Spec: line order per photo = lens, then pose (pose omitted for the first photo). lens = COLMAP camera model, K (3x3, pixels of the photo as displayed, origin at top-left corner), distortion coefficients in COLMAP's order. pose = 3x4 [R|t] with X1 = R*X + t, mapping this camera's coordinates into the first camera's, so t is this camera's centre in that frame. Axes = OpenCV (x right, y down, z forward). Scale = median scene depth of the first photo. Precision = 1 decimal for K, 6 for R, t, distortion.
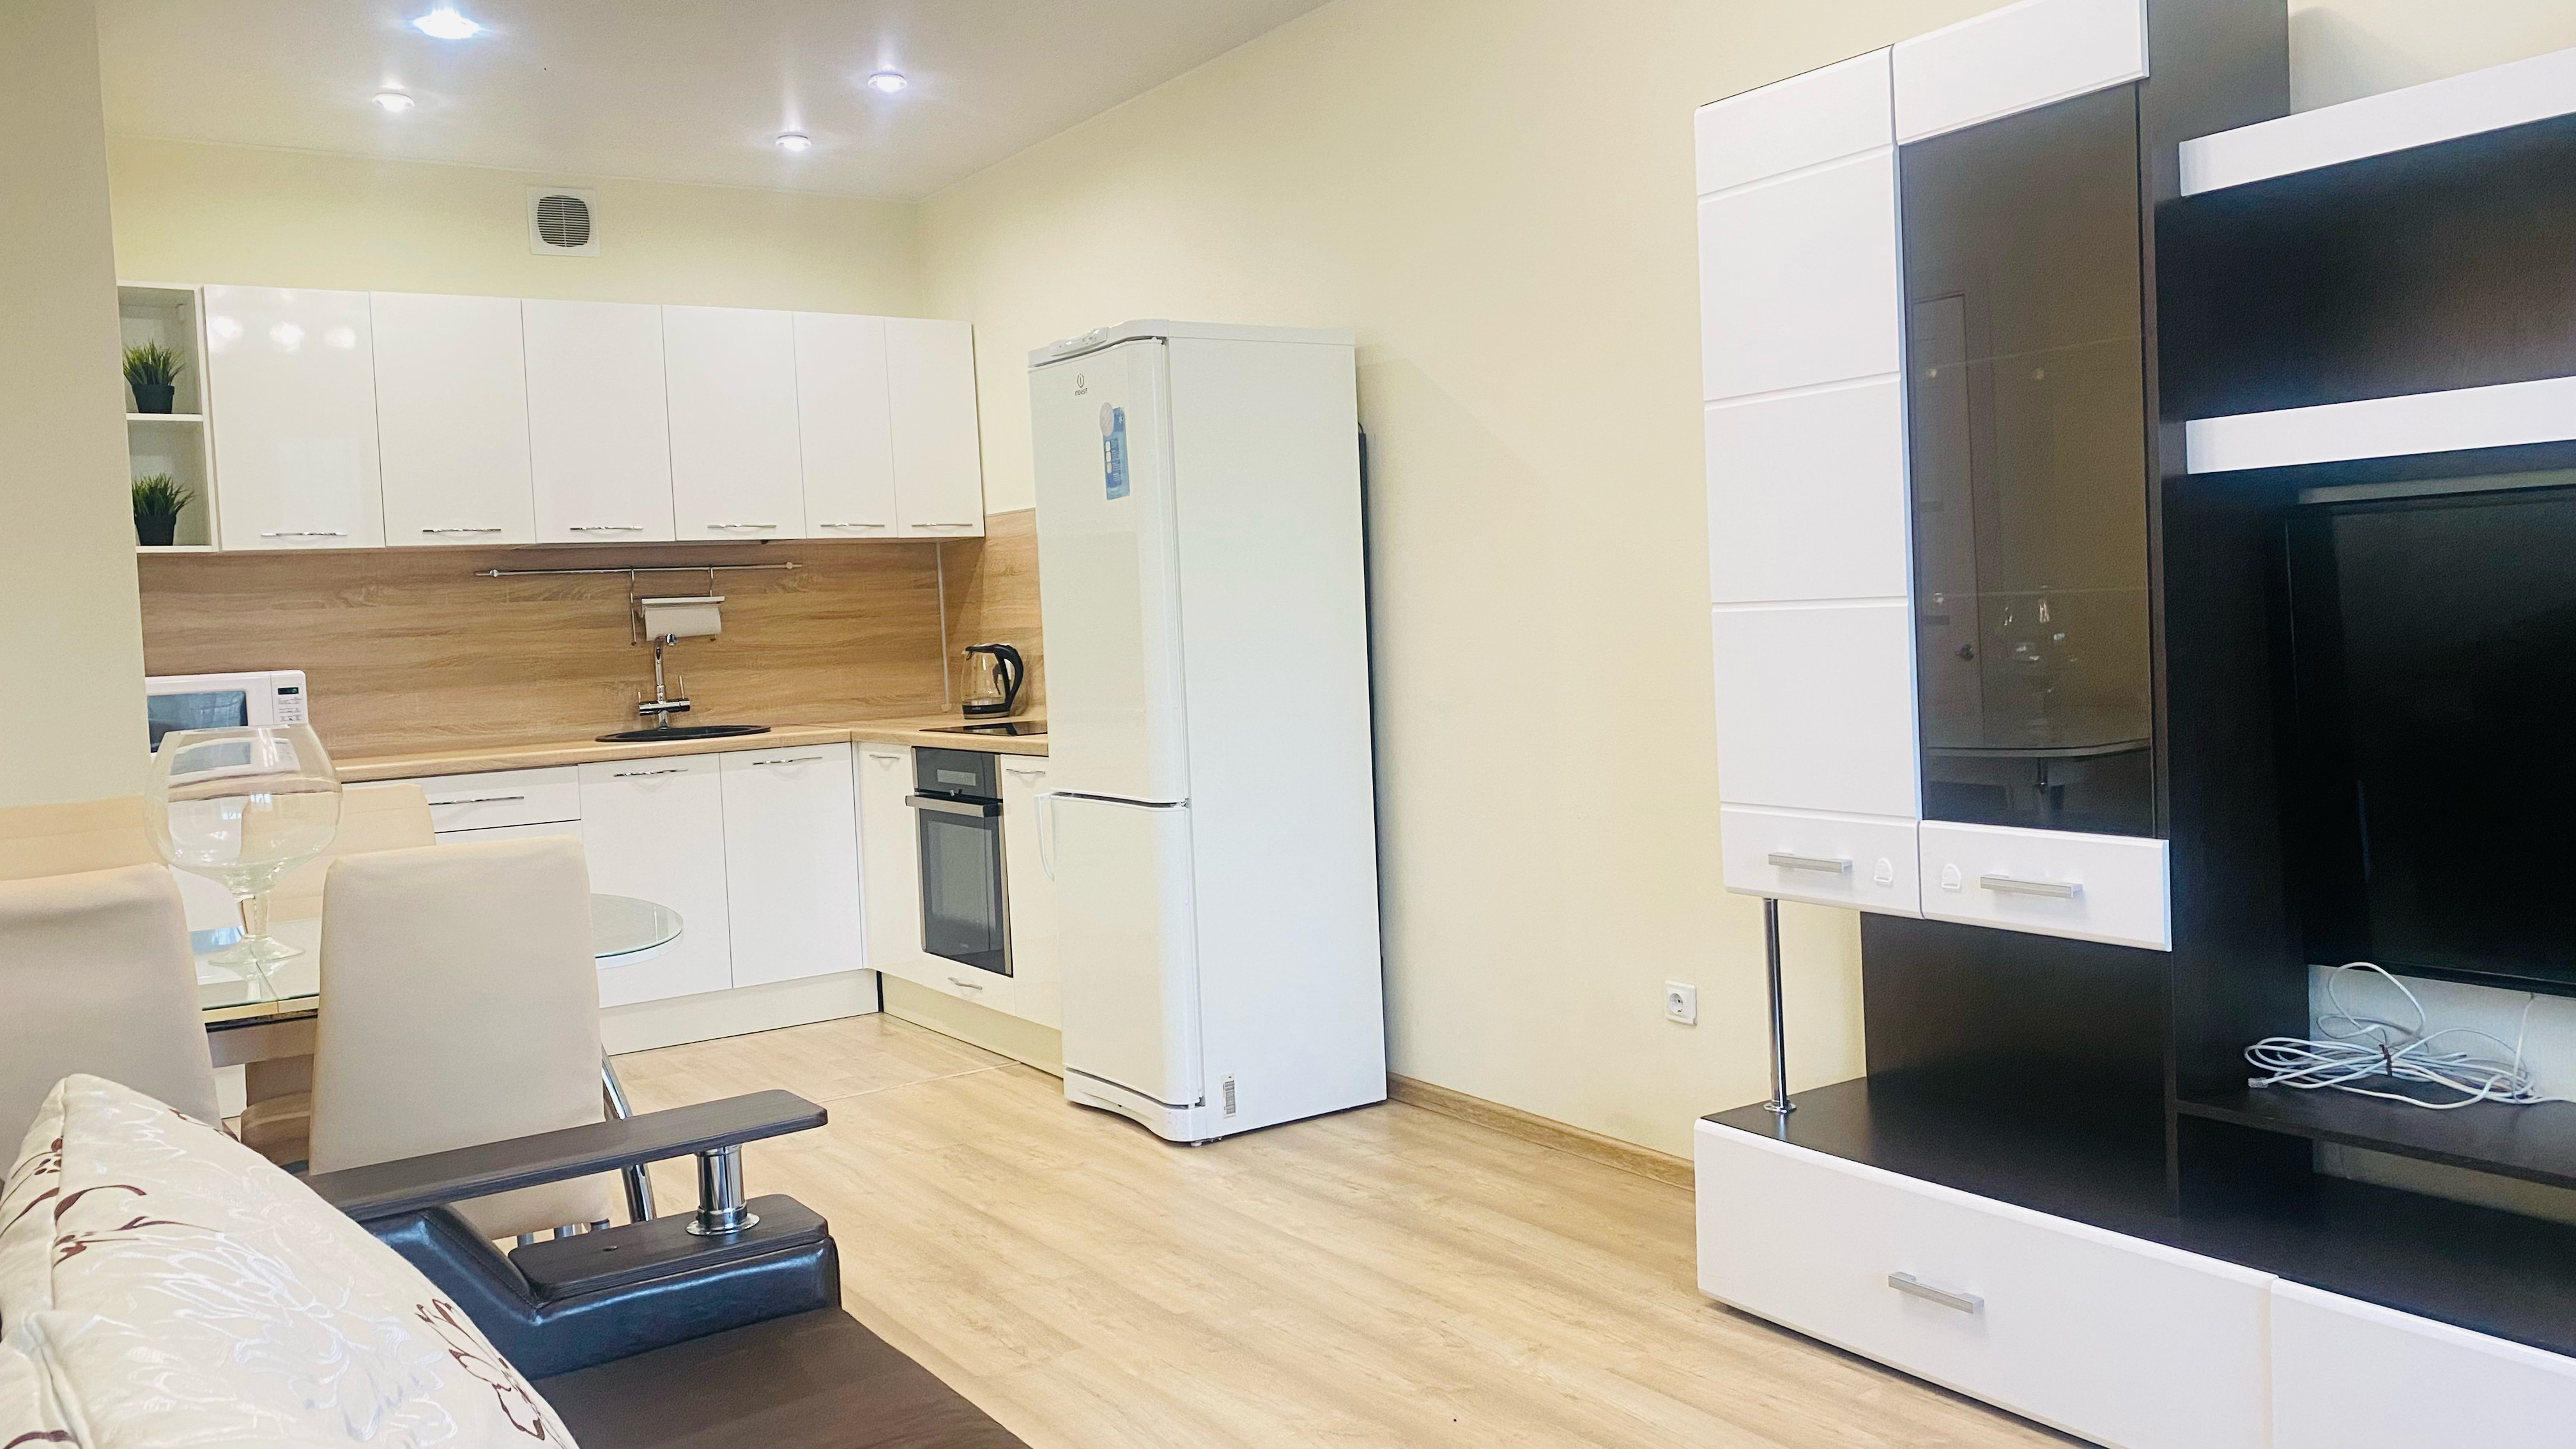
lens RADIAL K [[1957.4, 0, 1288.0], [0, 1957.4, 724.5], [0, 0, 1]] dist [0.003112, -0.004554]
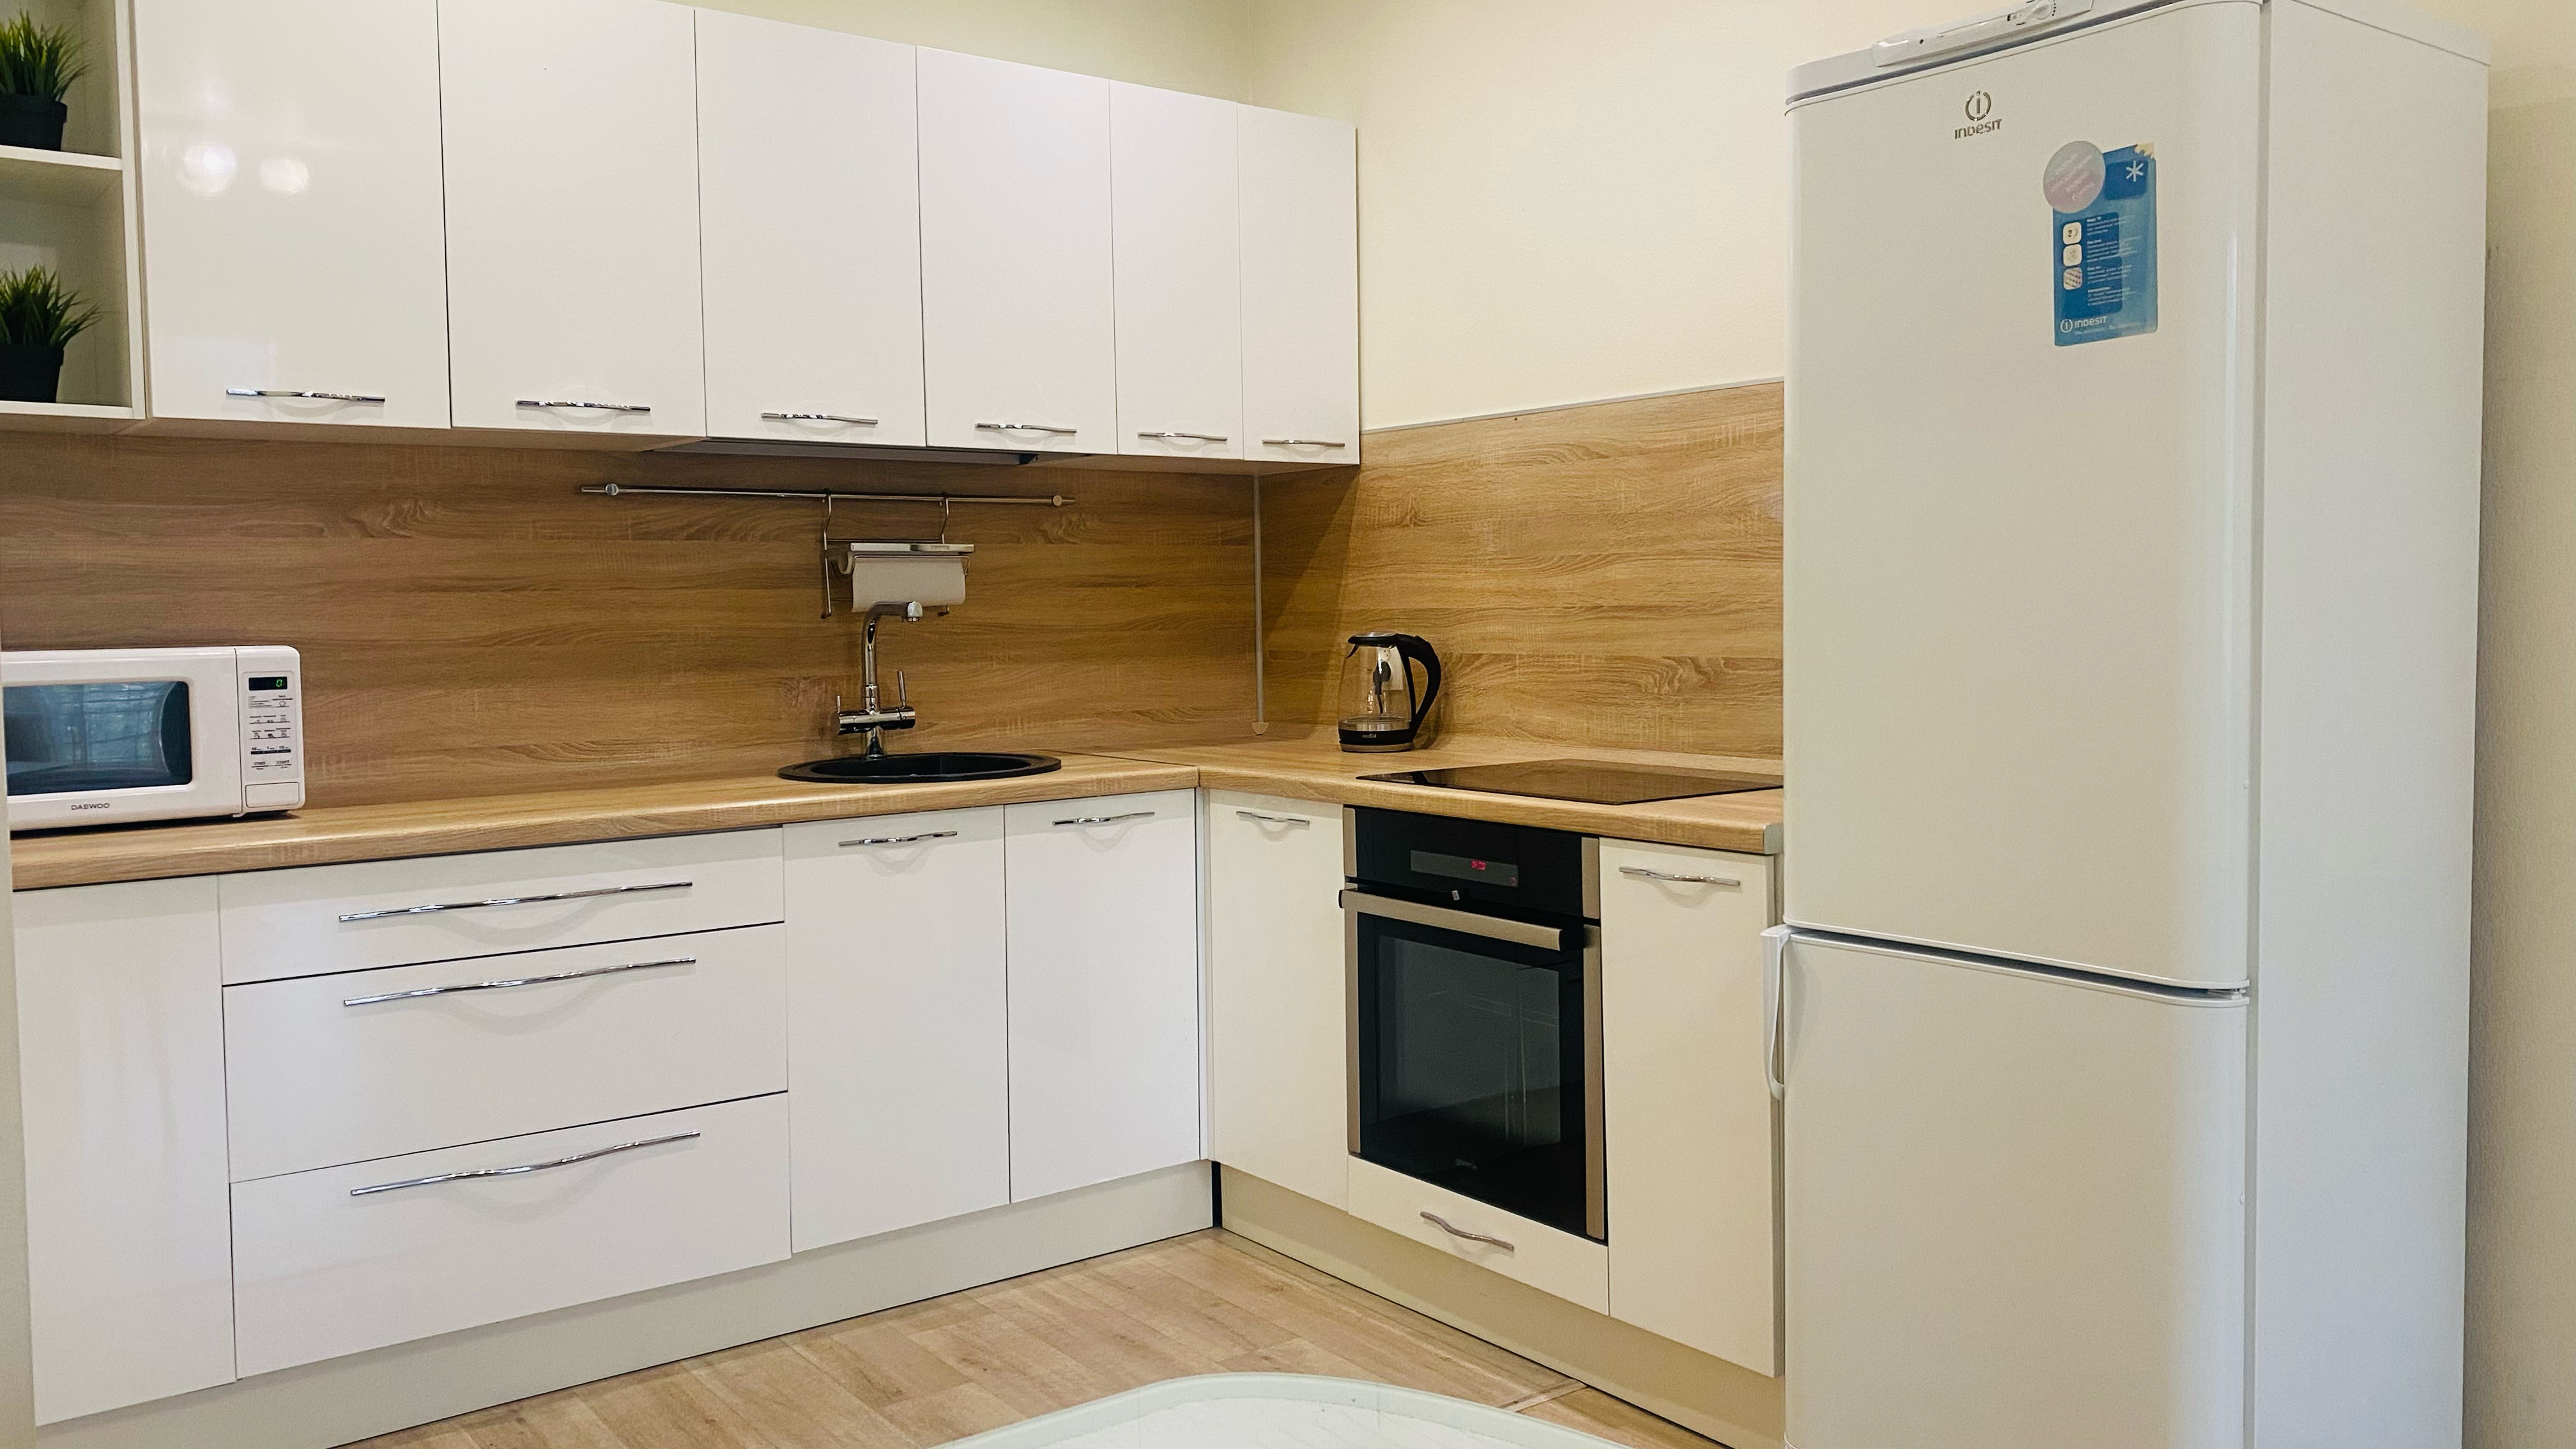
lens RADIAL K [[1957.4, 0, 1288.0], [0, 1957.4, 724.5], [0, 0, 1]] dist [0.003112, -0.004554]
pose [[0.998449, 0.027784, 0.048253, -0.224568], [-0.027917, 0.999608, 0.002083, -0.013043], [-0.048176, -0.003427, 0.998833, 0.392688]]
